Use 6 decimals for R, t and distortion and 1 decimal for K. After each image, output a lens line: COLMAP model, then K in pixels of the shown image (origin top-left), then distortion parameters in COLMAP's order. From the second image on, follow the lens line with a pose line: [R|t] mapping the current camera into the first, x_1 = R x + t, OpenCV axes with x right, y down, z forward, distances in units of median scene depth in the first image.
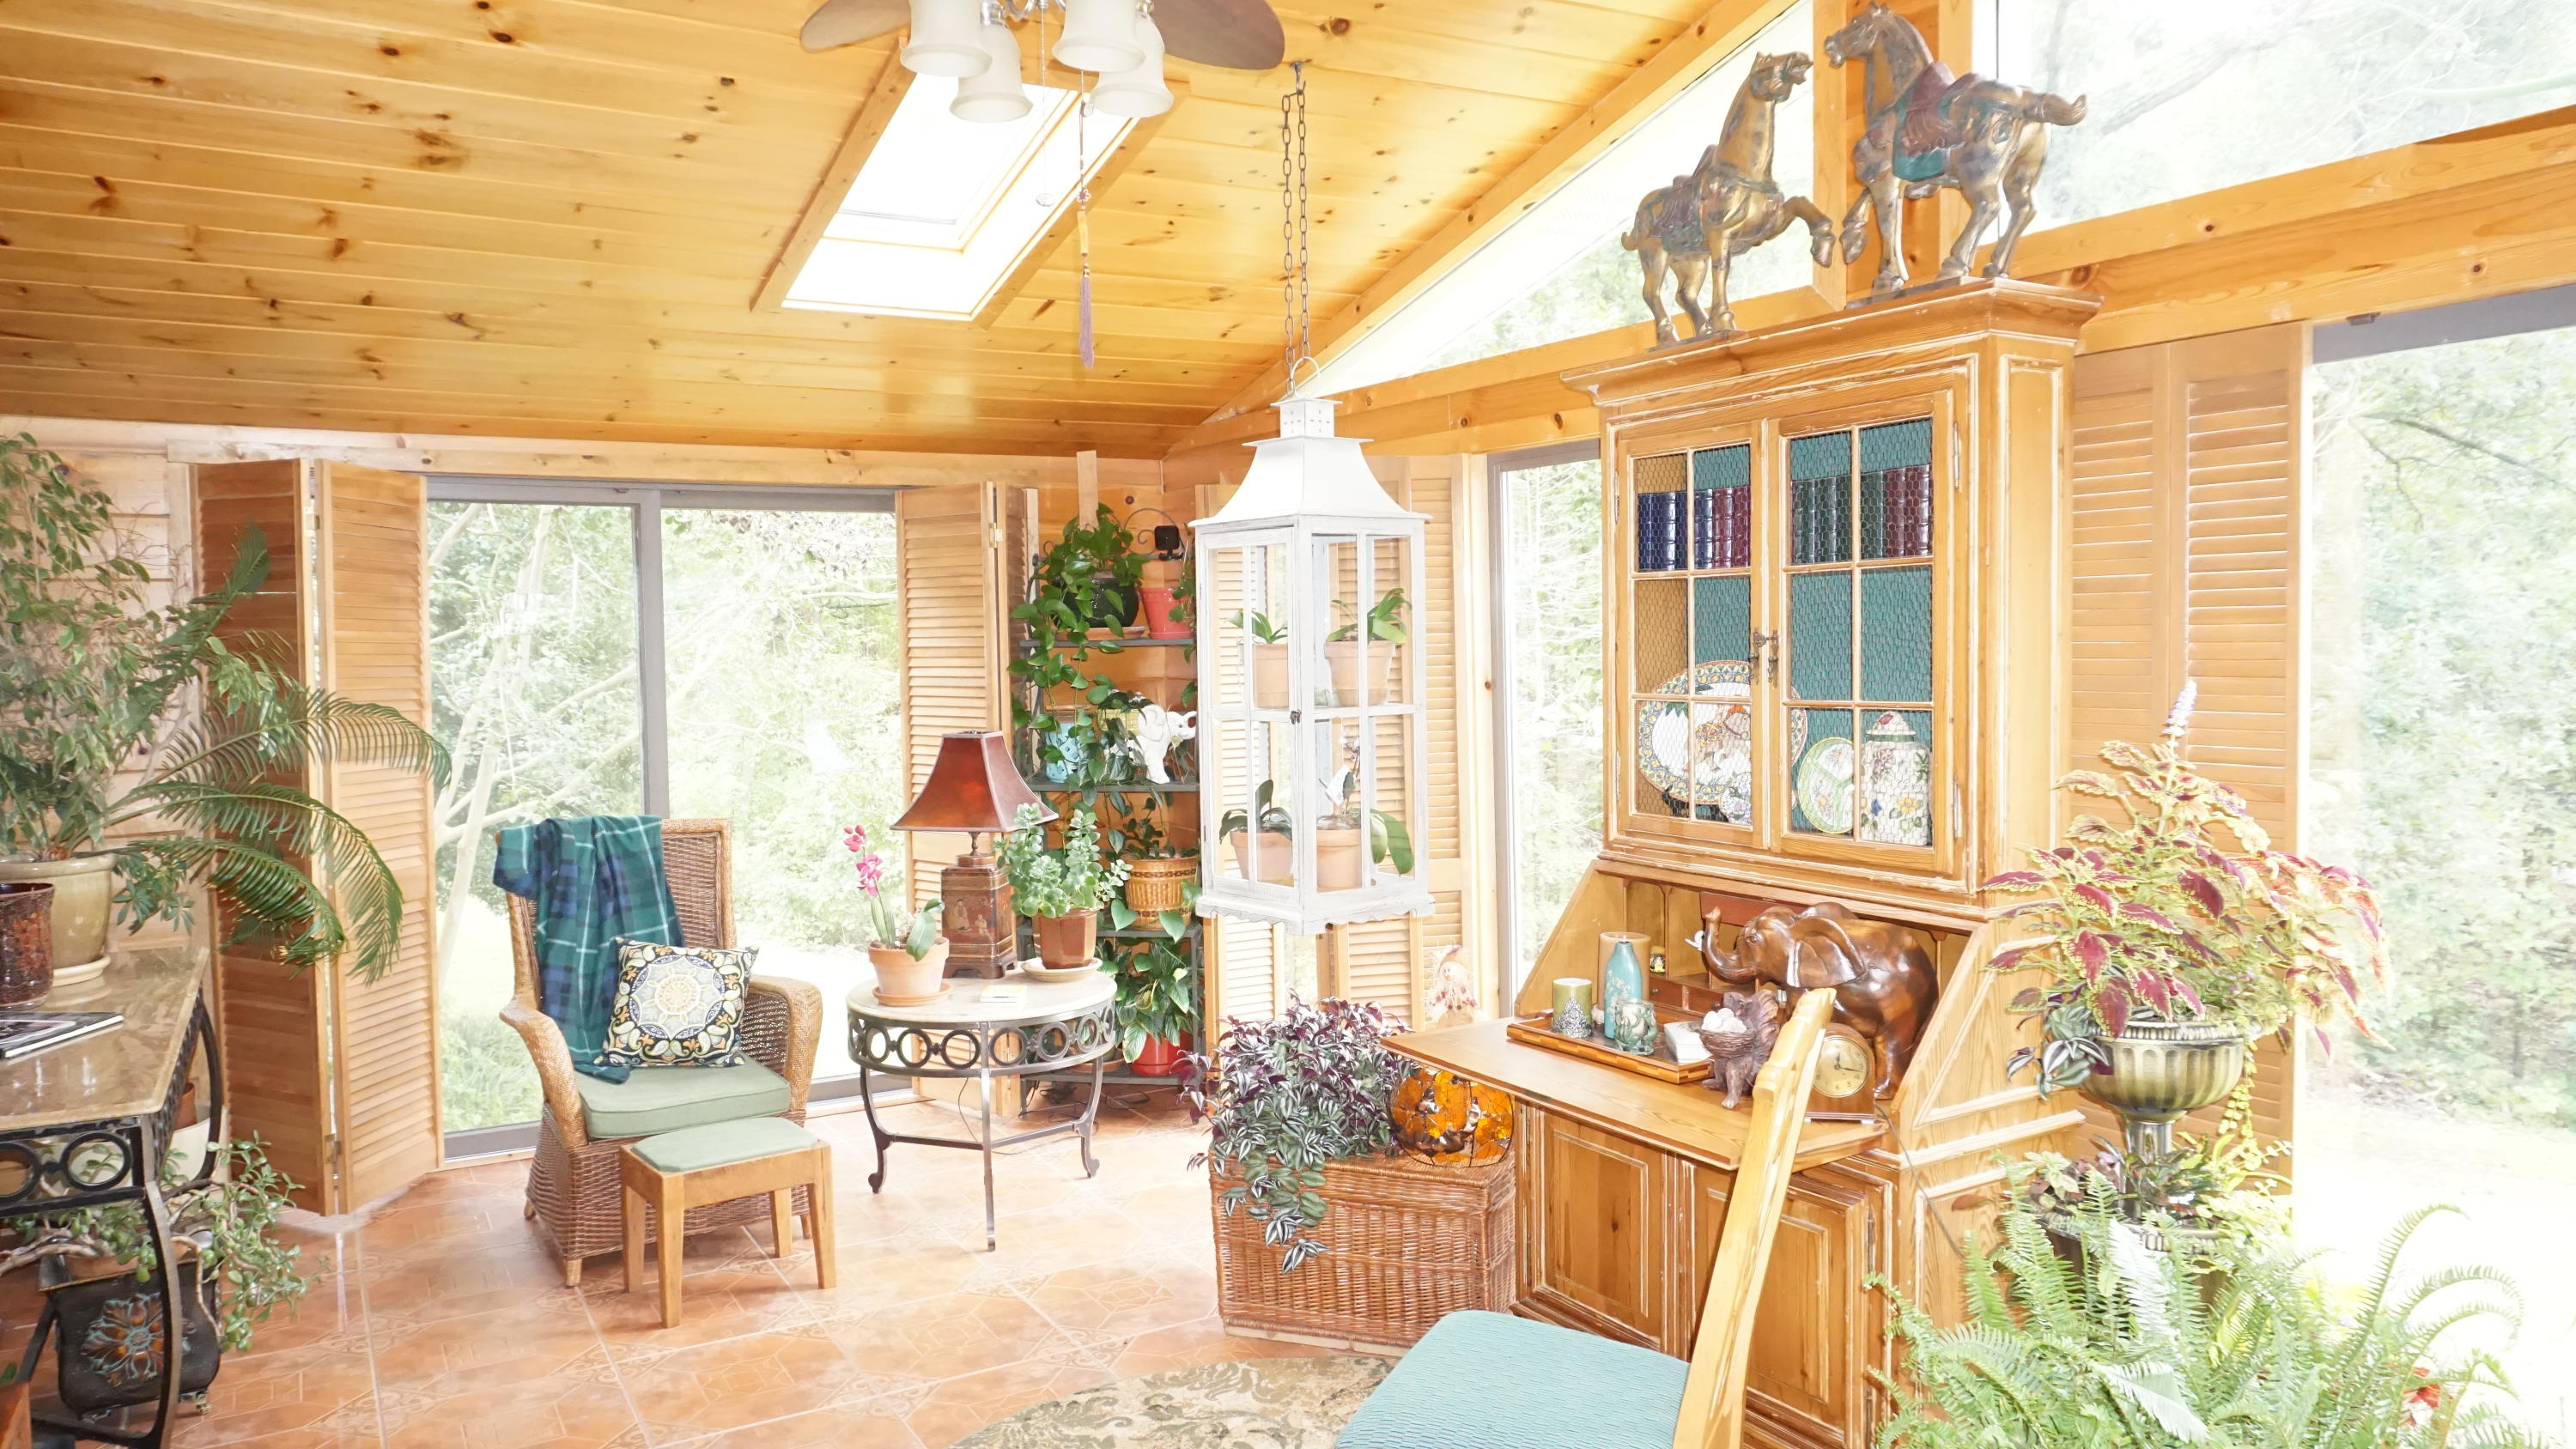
lens RADIAL K [[1711.3, 0, 1288.0], [0, 1711.3, 724.5], [0, 0, 1]] dist [-0.067015, 0.058375]
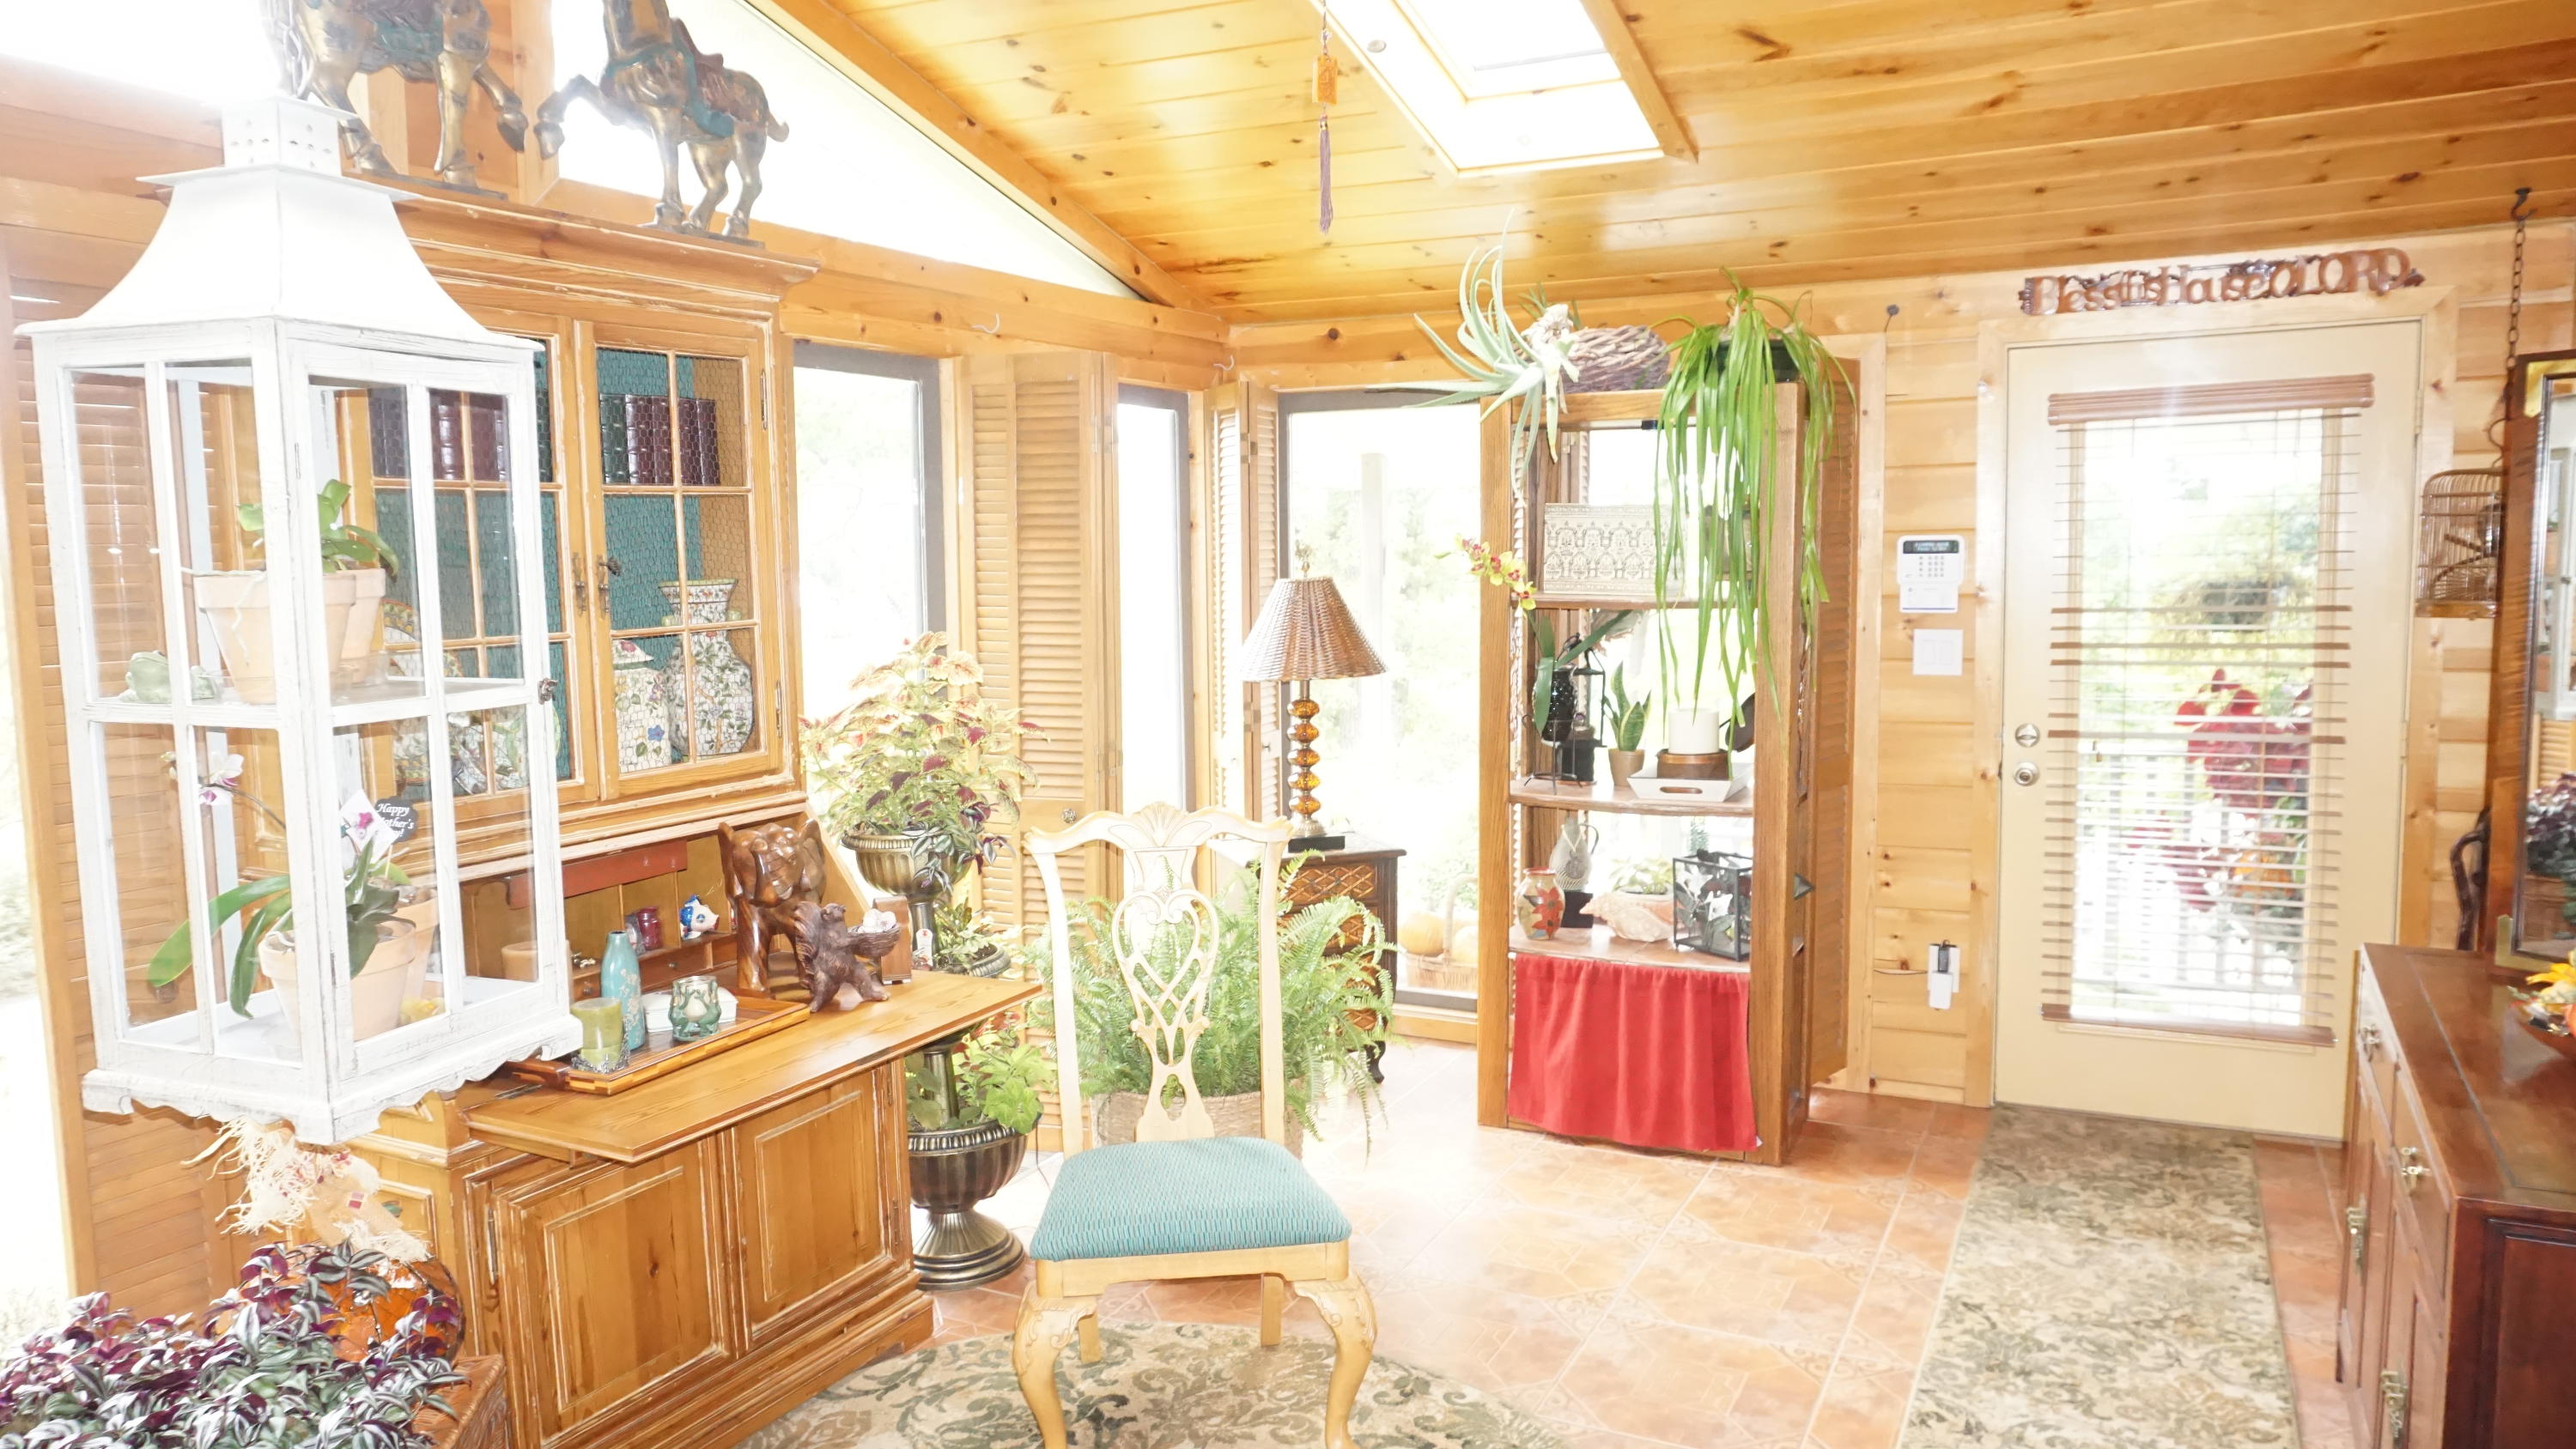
lens RADIAL K [[1711.3, 0, 1288.0], [0, 1711.3, 724.5], [0, 0, 1]] dist [-0.067015, 0.058375]
pose [[-0.511649, -0.066074, 0.856650, -0.687090], [0.070364, 0.990467, 0.118421, -0.047625], [-0.856308, 0.120868, -0.502122, 1.155254]]
